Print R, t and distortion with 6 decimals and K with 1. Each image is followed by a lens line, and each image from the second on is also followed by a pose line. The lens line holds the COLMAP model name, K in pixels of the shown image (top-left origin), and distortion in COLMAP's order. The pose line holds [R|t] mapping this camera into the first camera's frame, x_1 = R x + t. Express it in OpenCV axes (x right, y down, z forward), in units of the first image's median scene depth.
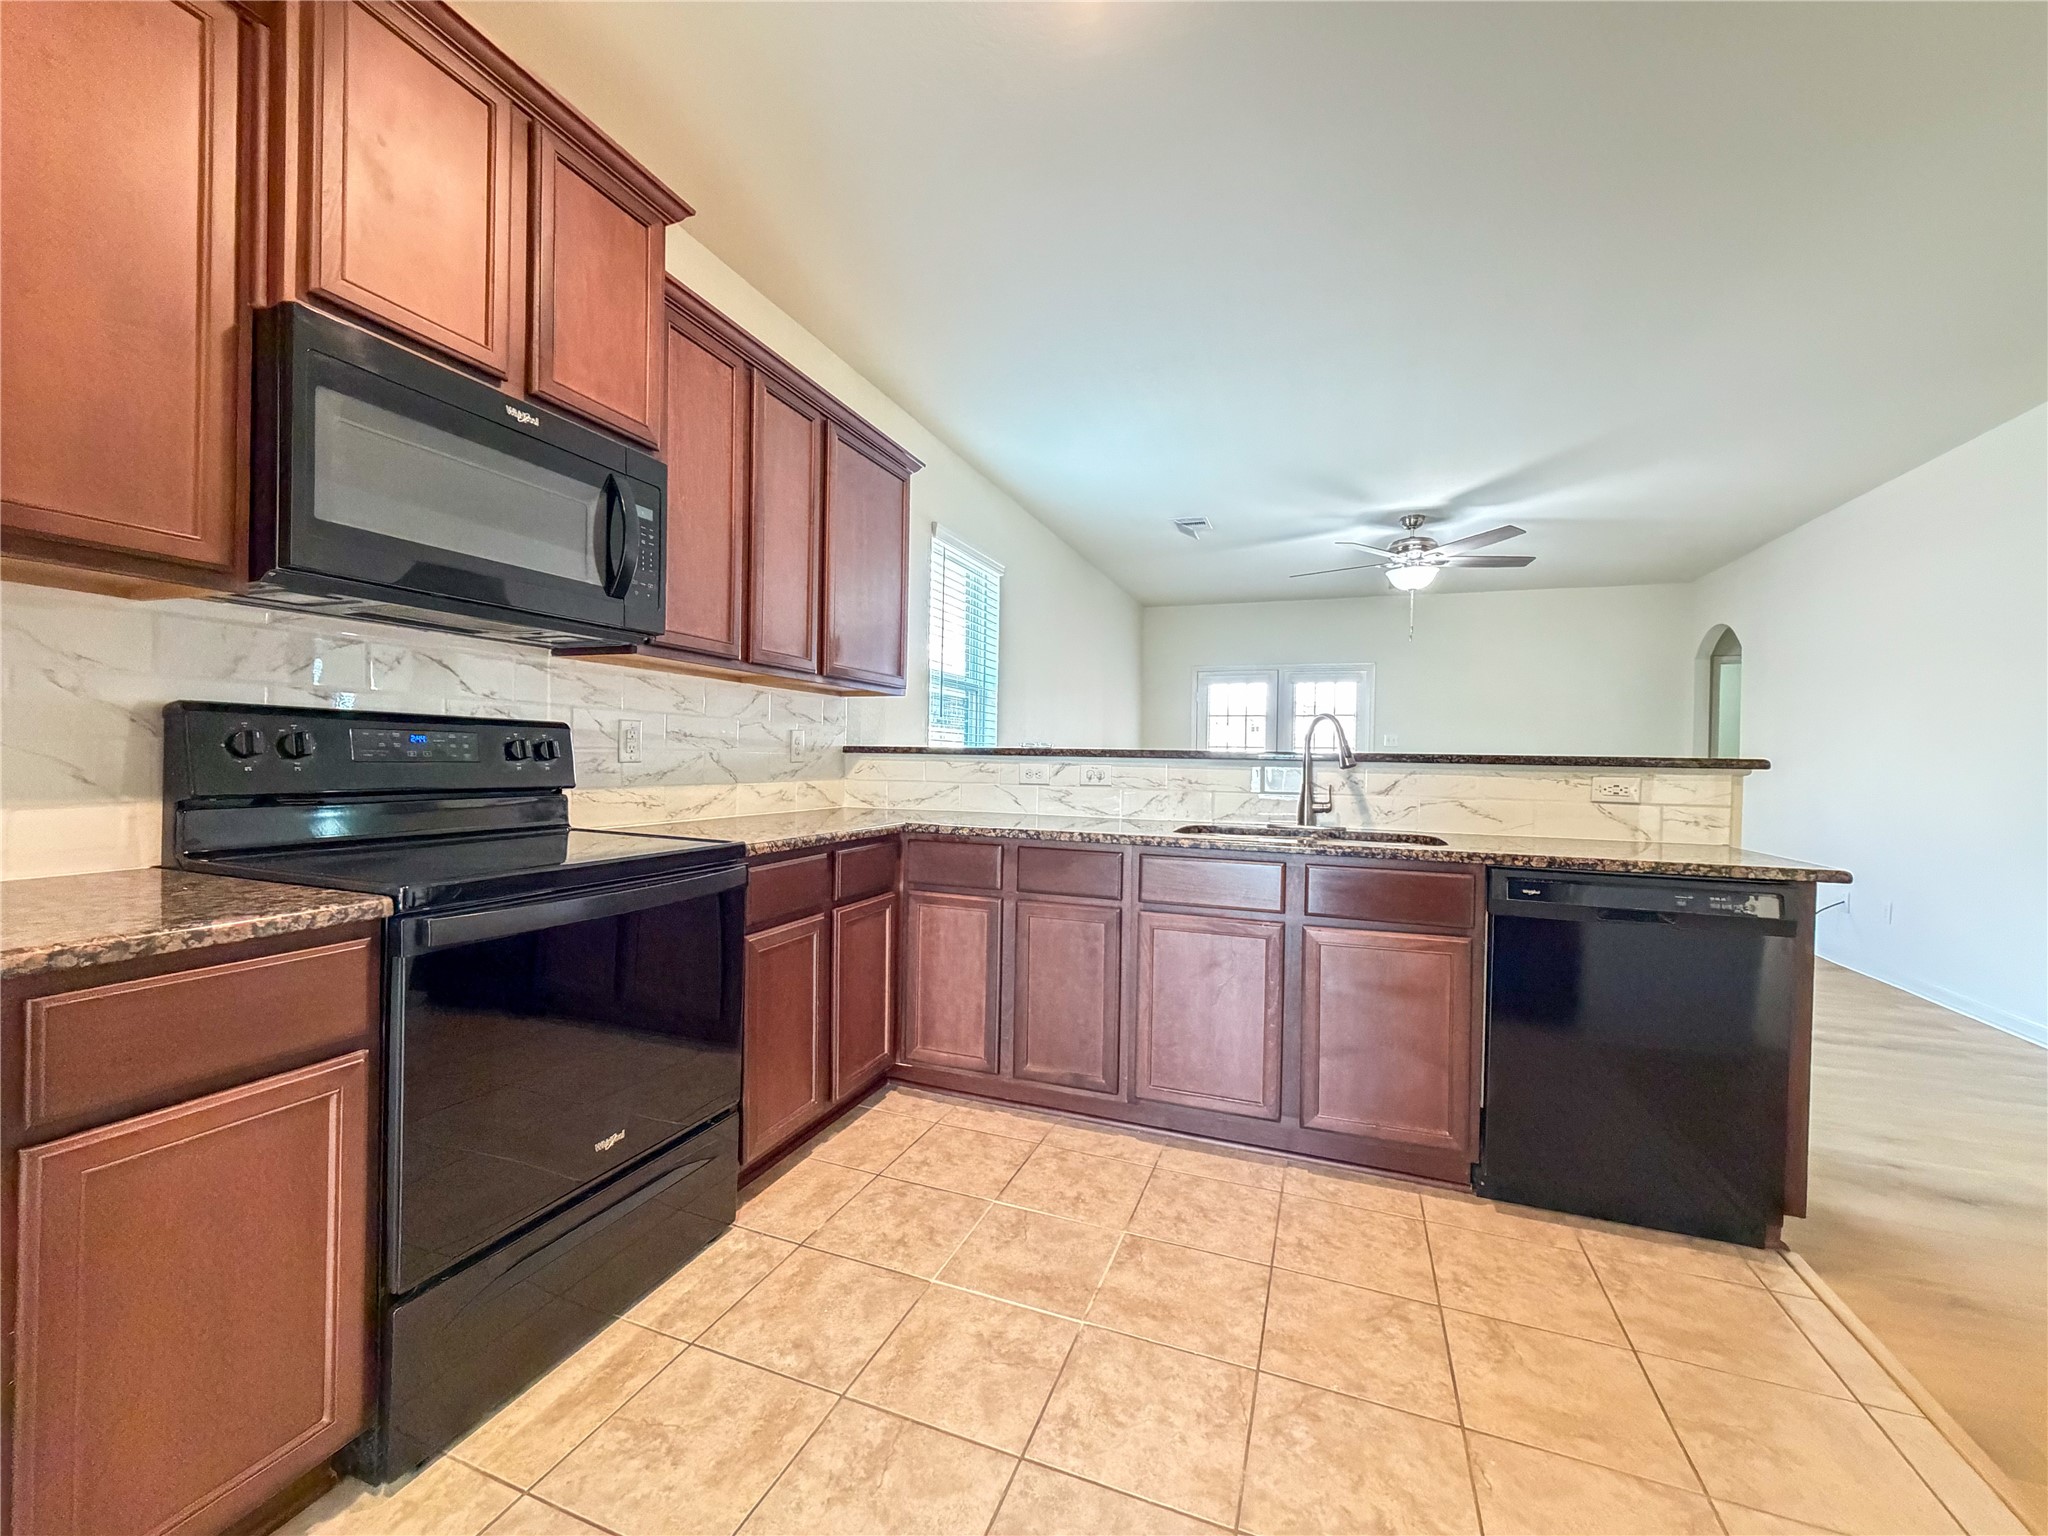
lens RADIAL K [[813.3, 0, 1027.9], [0, 813.3, 767.5], [0, 0, 1]] dist [0.000094, -0.000059]
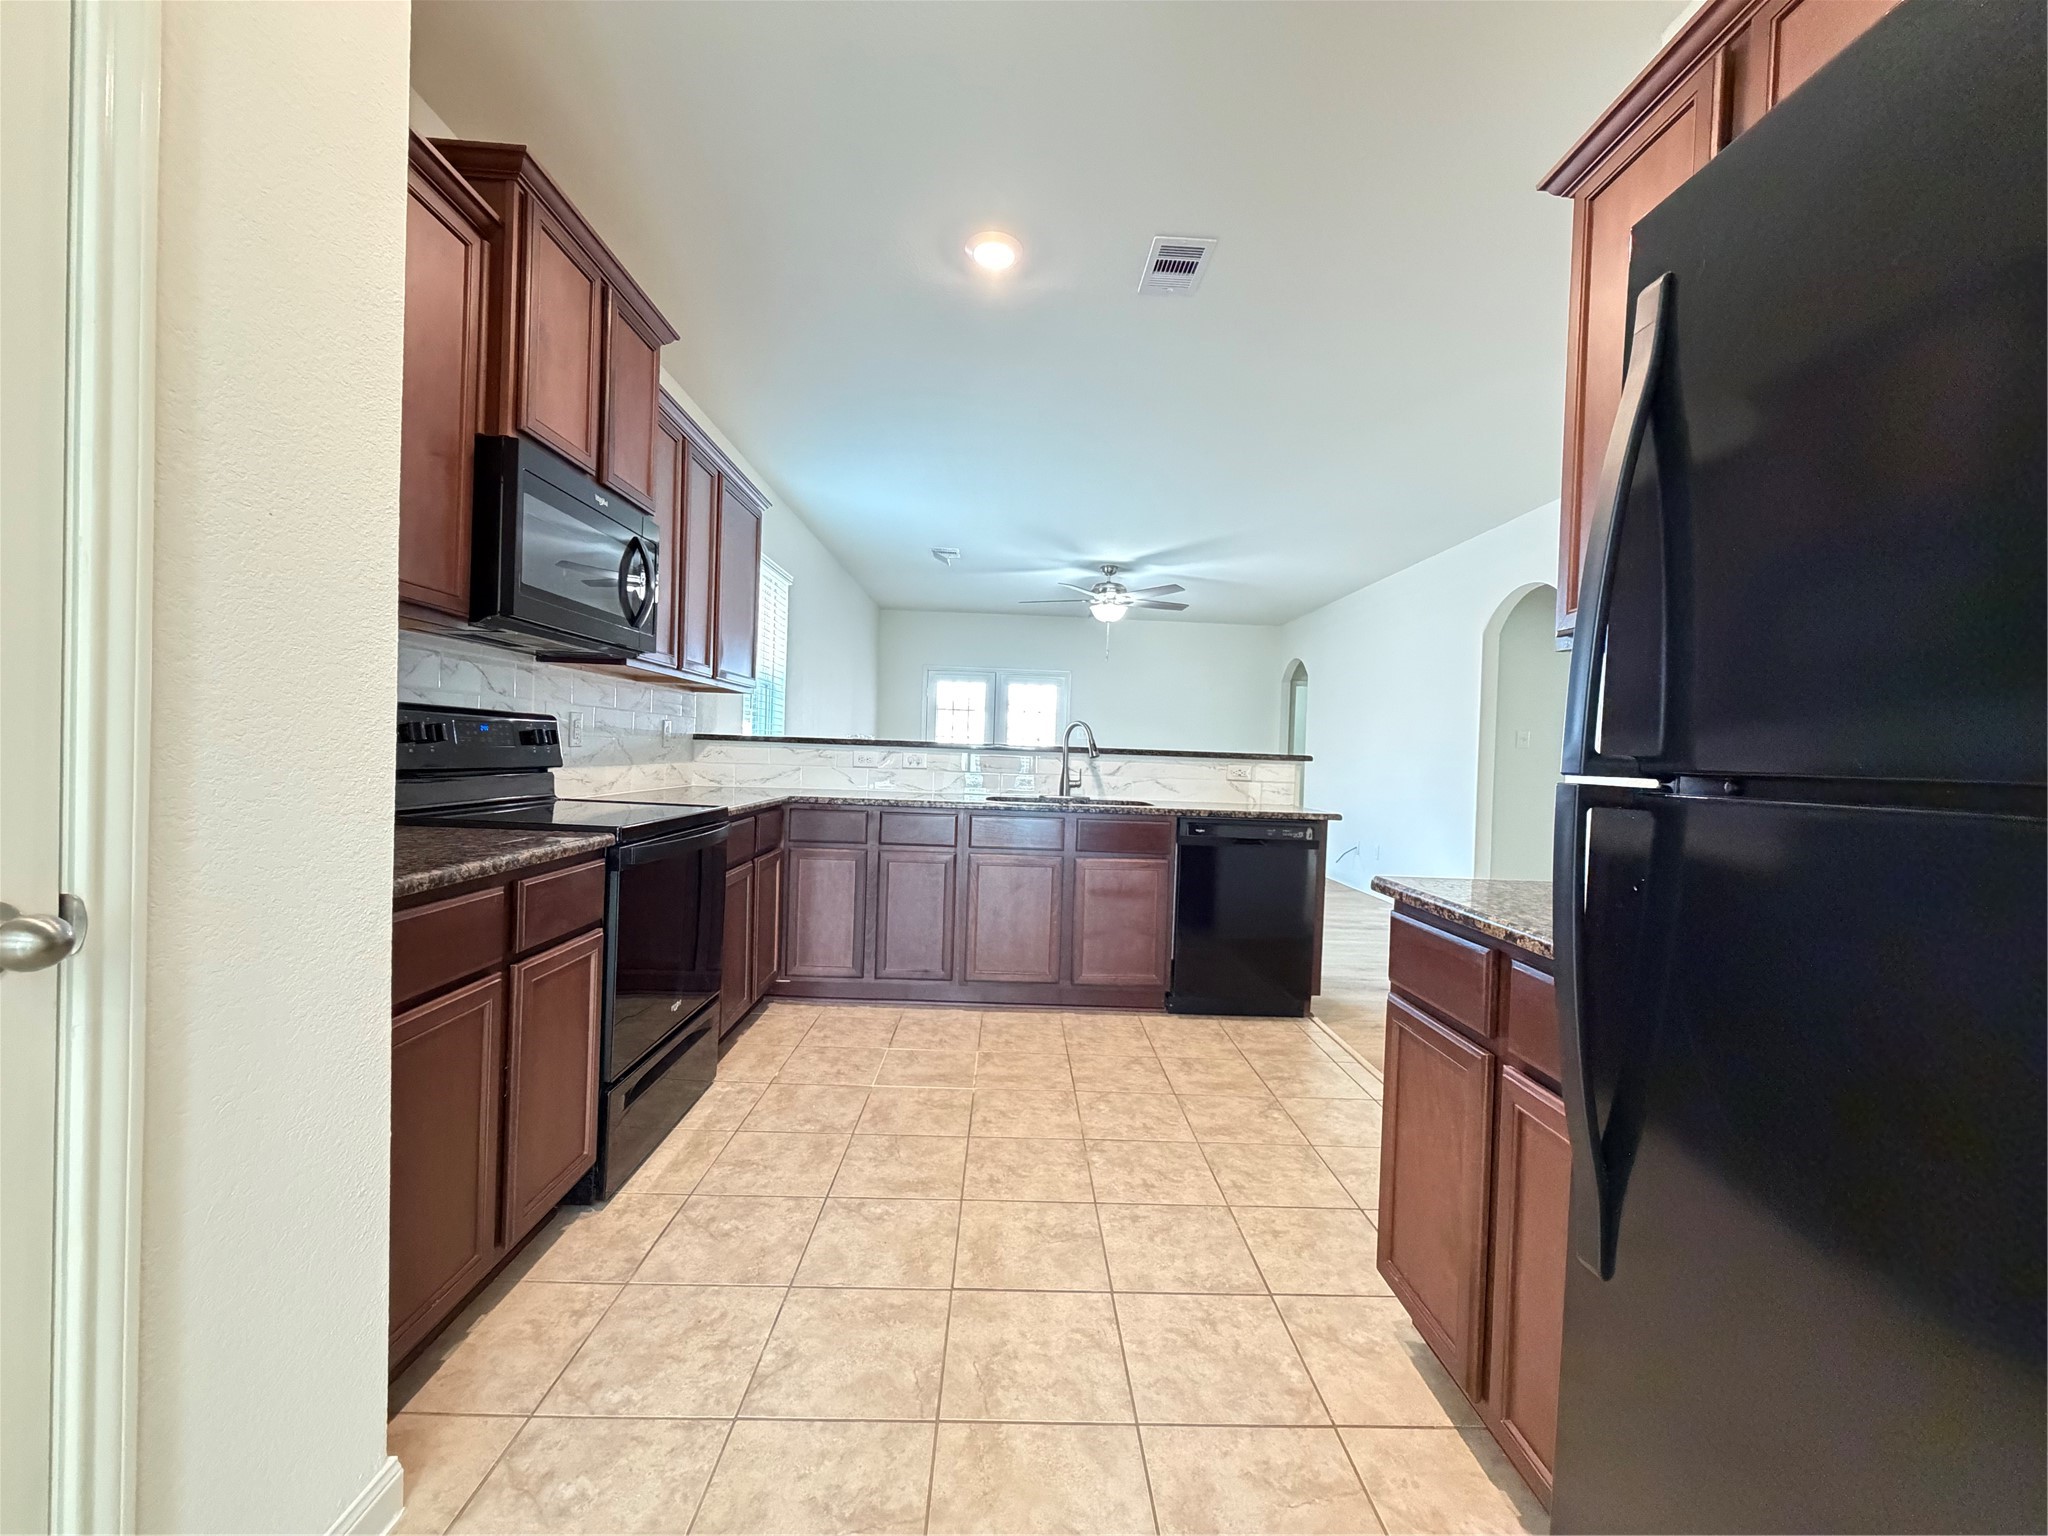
lens RADIAL K [[815.5, 0, 1028.7], [0, 815.5, 767.3], [0, 0, 1]] dist [-0.000580, -0.000181]
pose [[0.926628, 0.006700, 0.375920, -0.334616], [-0.013342, 0.999797, 0.015068, -0.003285], [-0.375743, -0.018978, 0.926530, -0.421724]]
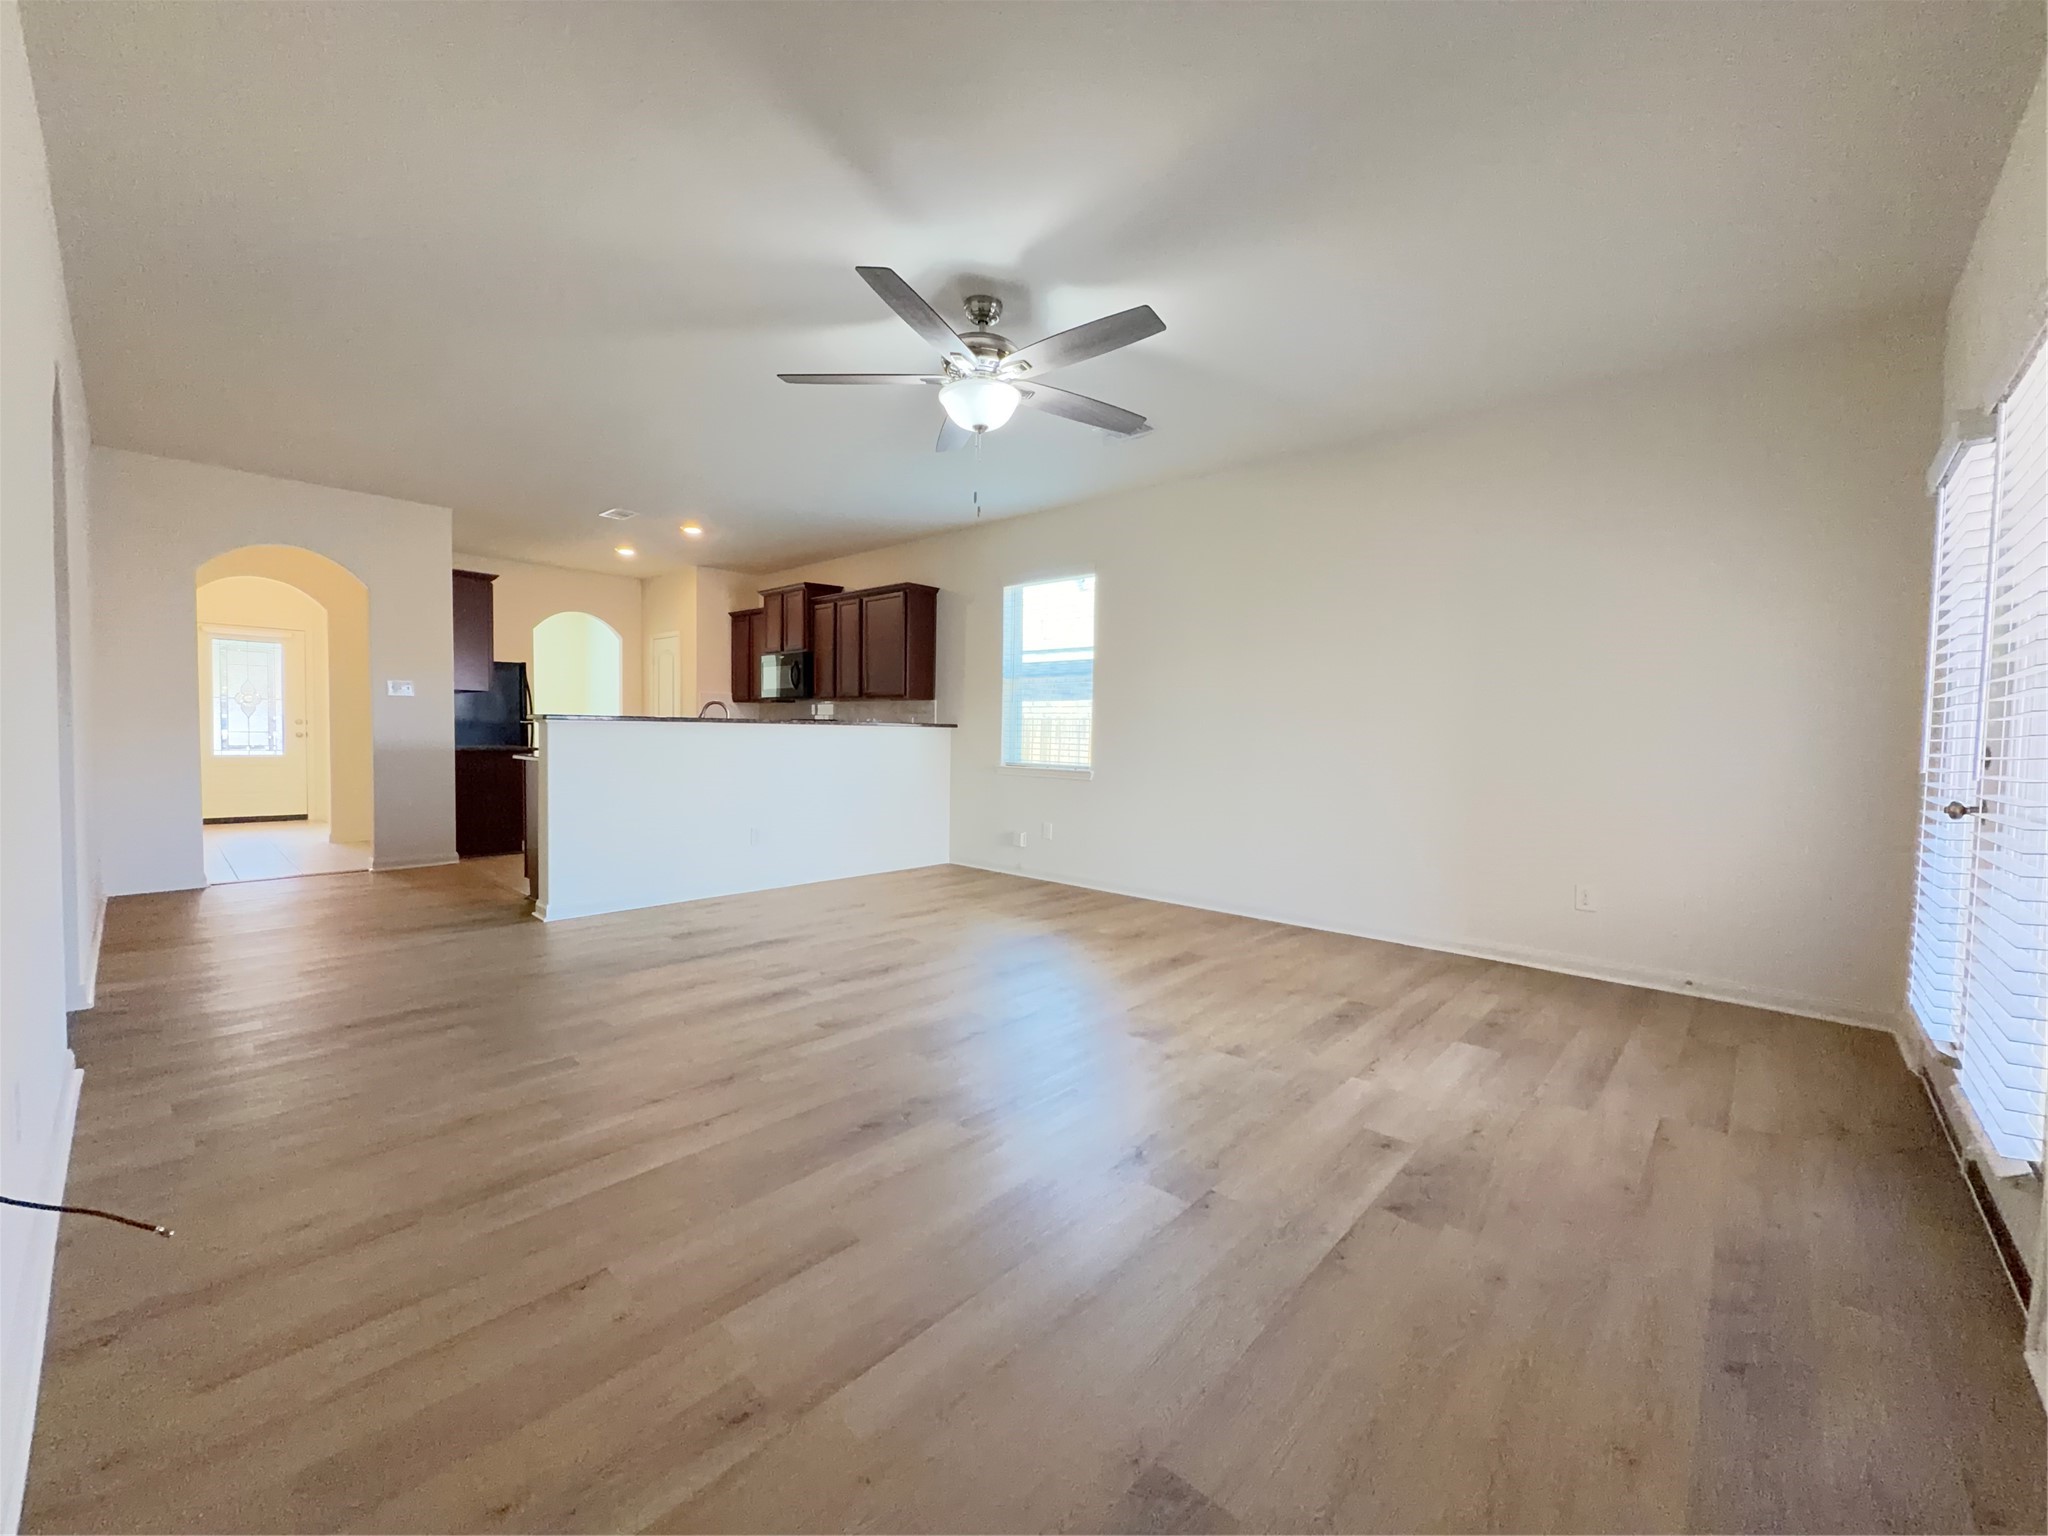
lens RADIAL K [[813.3, 0, 1027.9], [0, 813.3, 767.5], [0, 0, 1]] dist [0.000094, -0.000059]
pose [[-0.371091, 0.015715, -0.928463, 2.401474], [-0.036423, 0.998841, 0.031463, 0.013456], [0.927882, 0.045493, -0.370089, 2.994268]]
